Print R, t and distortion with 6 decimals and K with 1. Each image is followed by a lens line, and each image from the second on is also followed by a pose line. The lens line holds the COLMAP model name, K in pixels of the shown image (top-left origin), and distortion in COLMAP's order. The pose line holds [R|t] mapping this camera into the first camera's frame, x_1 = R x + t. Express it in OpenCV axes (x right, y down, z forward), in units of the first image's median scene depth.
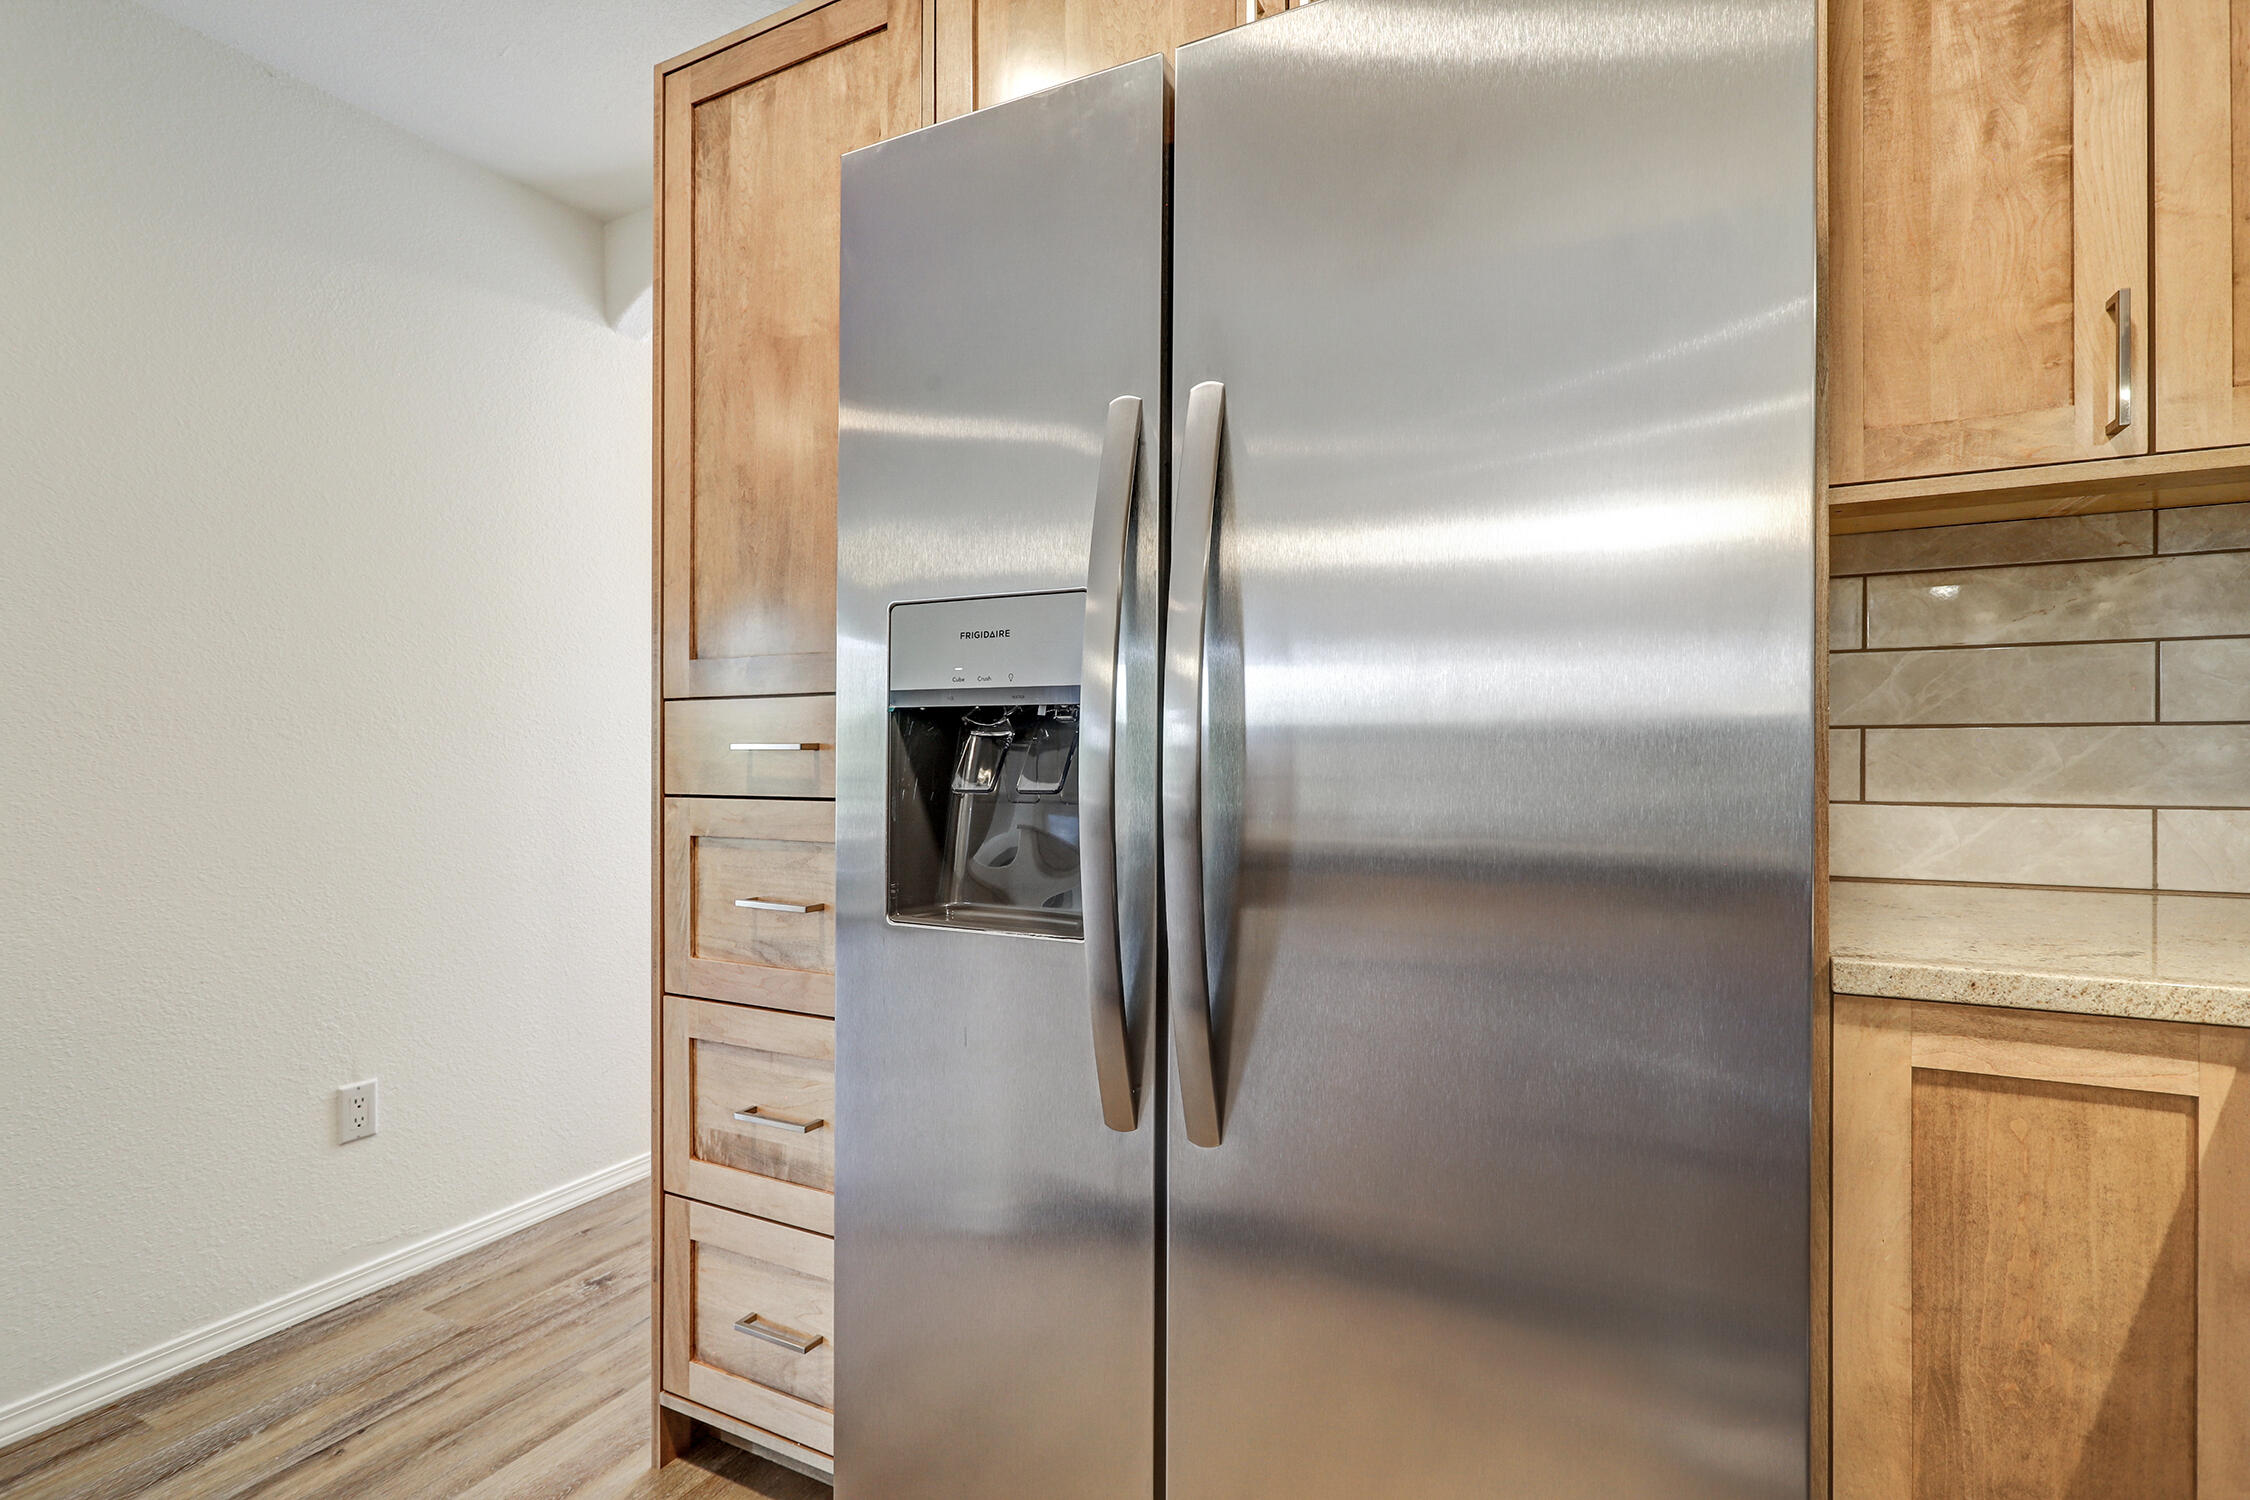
lens RADIAL K [[1066.0, 0, 1133.1], [0, 1066.0, 753.9], [0, 0, 1]] dist [-0.003063, 0.000528]
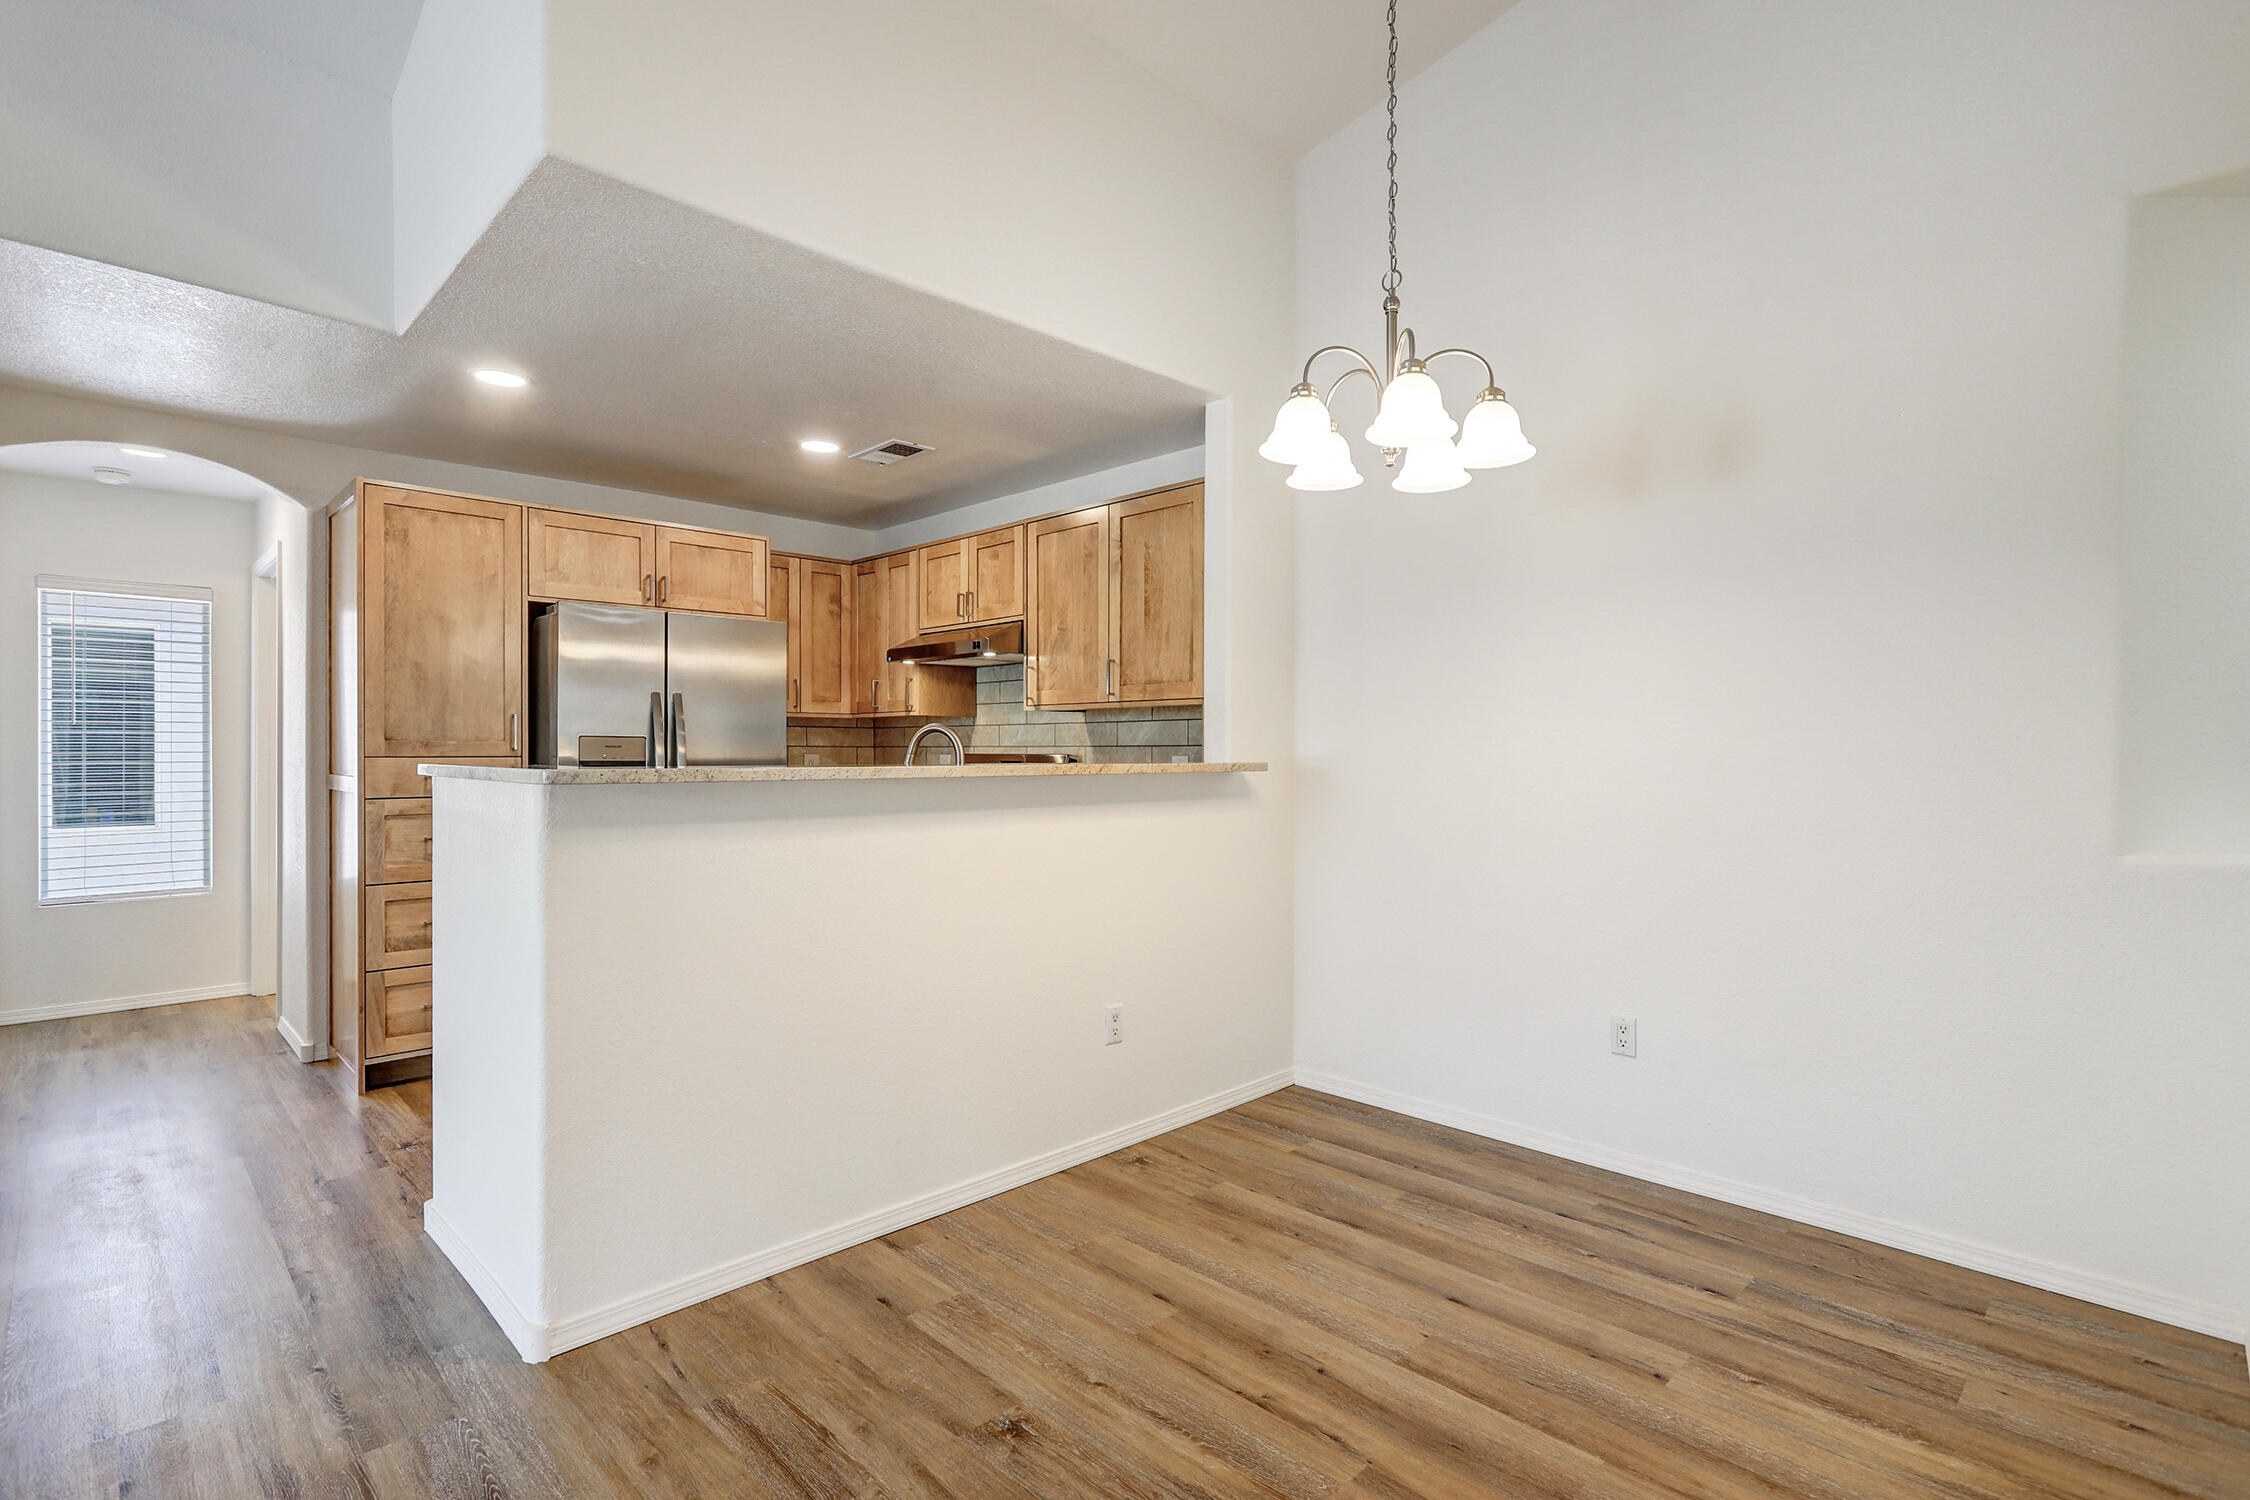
lens RADIAL K [[1066.0, 0, 1133.1], [0, 1066.0, 753.9], [0, 0, 1]] dist [-0.003063, 0.000528]
pose [[0.304737, 0.001776, 0.952435, -2.201491], [-0.000379, 0.999998, -0.001743, -0.057381], [-0.952436, 0.000170, 0.304737, -1.319346]]
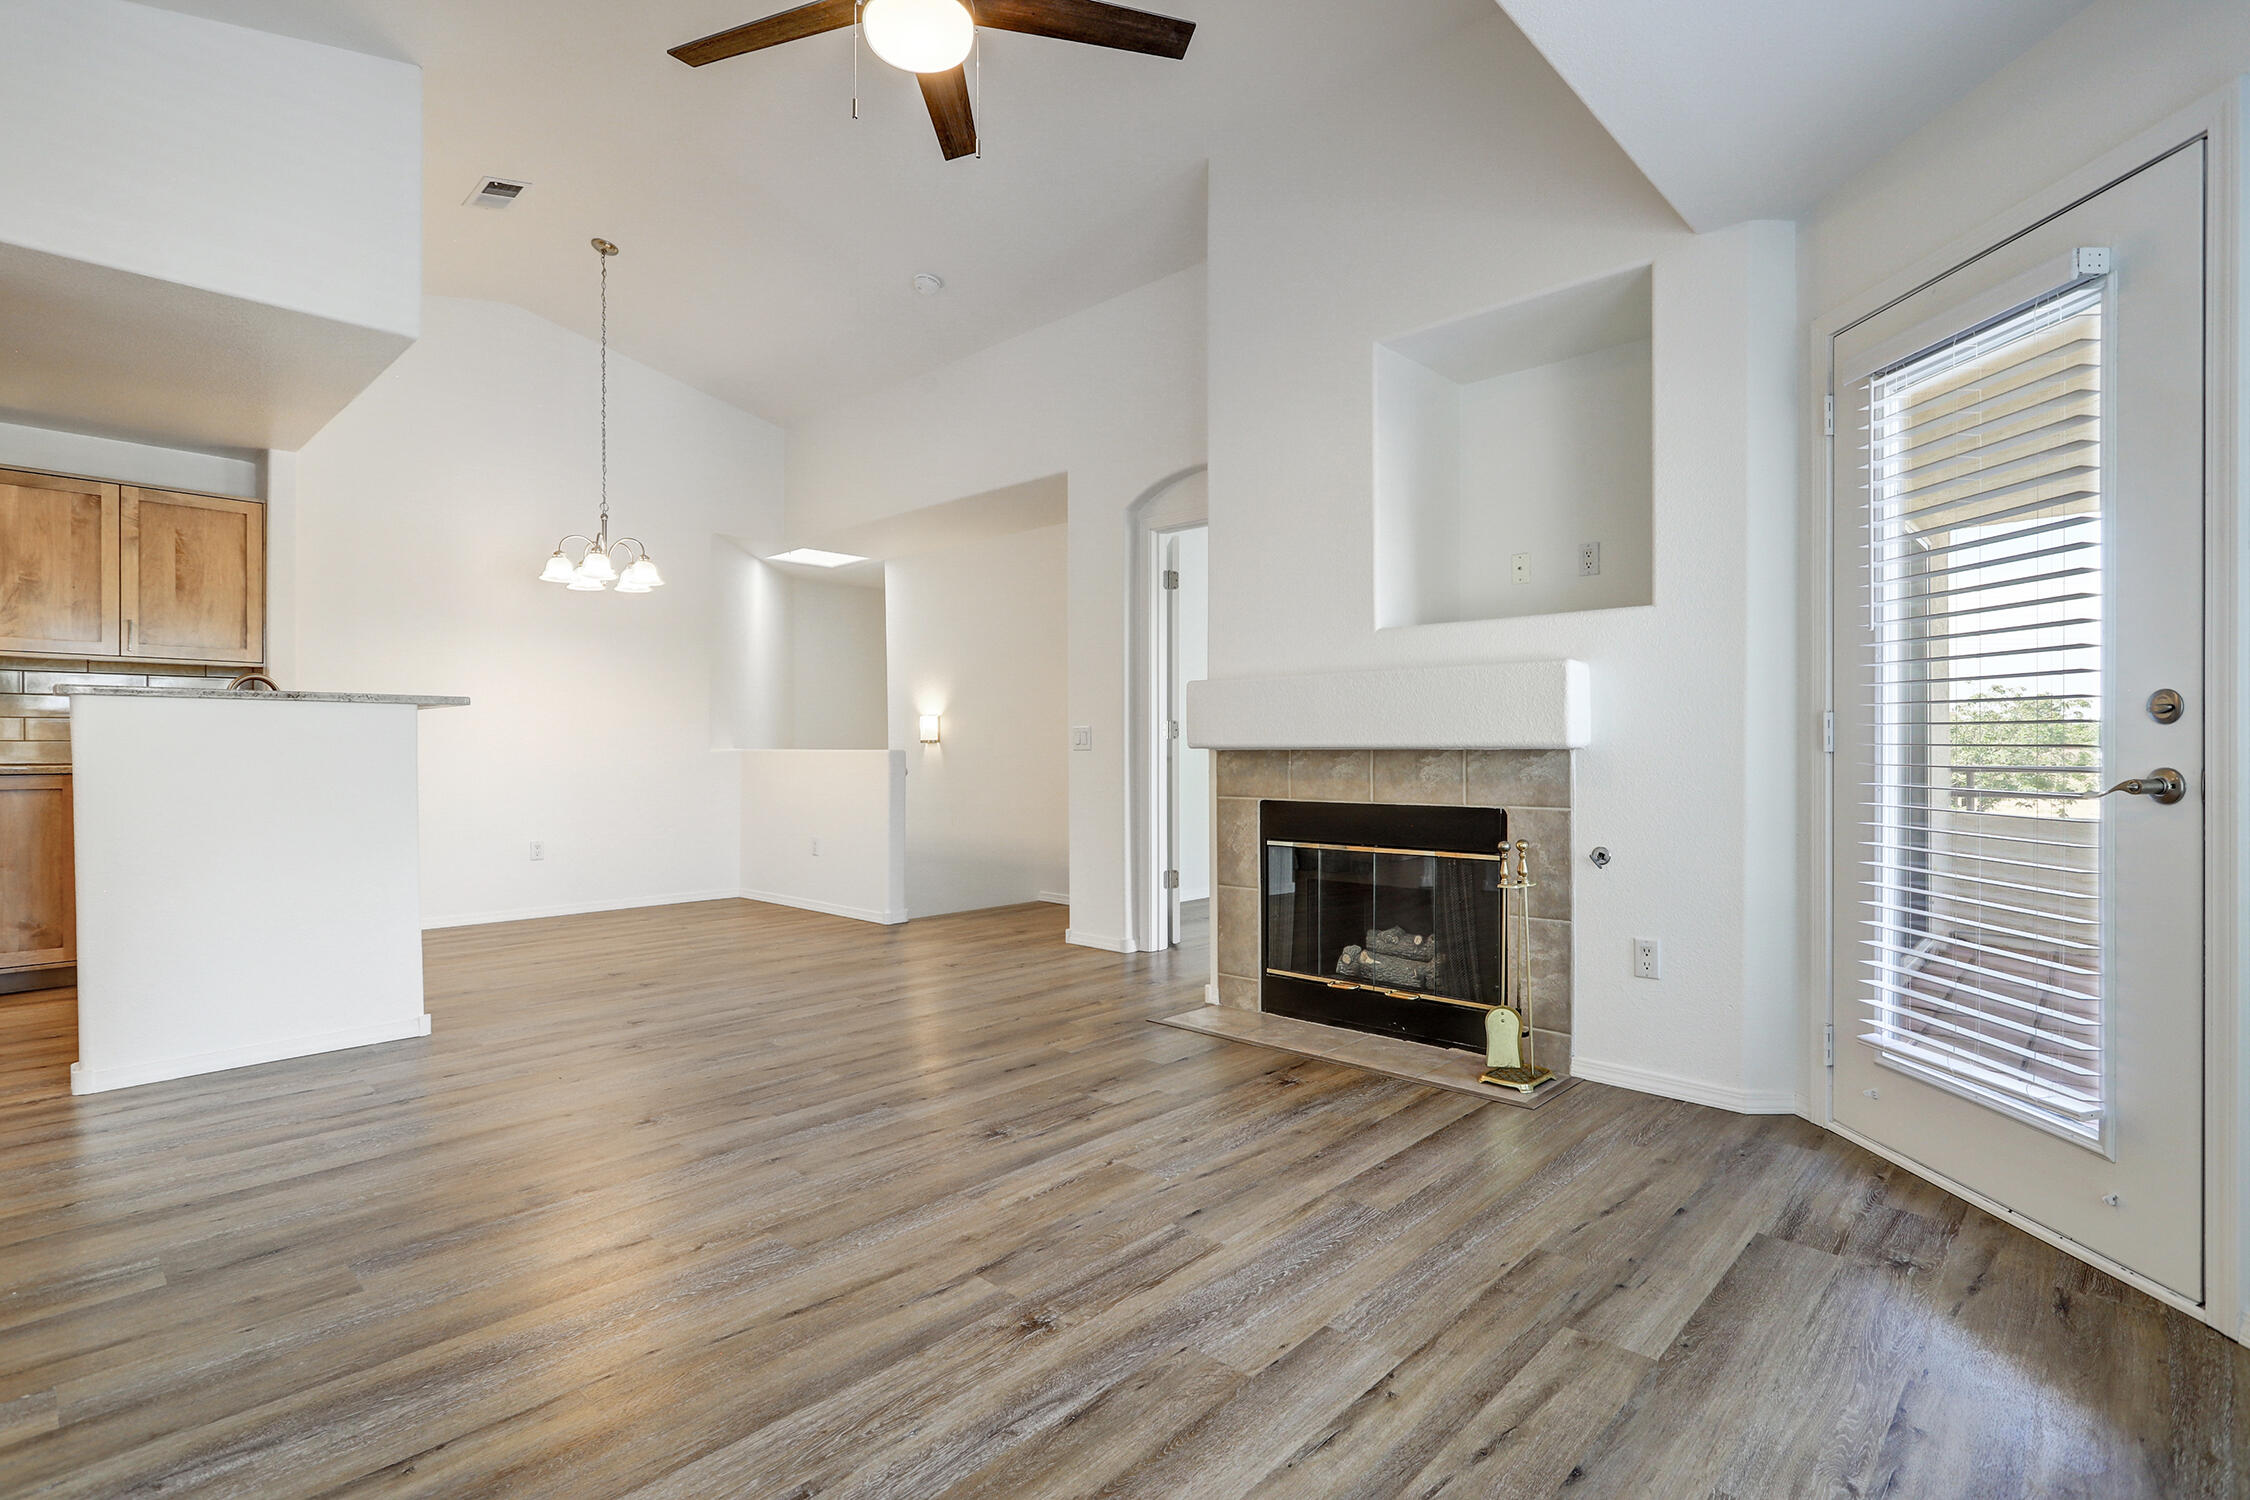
lens RADIAL K [[1066.0, 0, 1133.1], [0, 1066.0, 753.9], [0, 0, 1]] dist [-0.003063, 0.000528]
pose [[-0.960708, -0.000610, 0.277561, -3.243446], [0.000874, 0.999986, 0.005226, 0.065434], [-0.277560, 0.005263, -0.960694, 1.475128]]
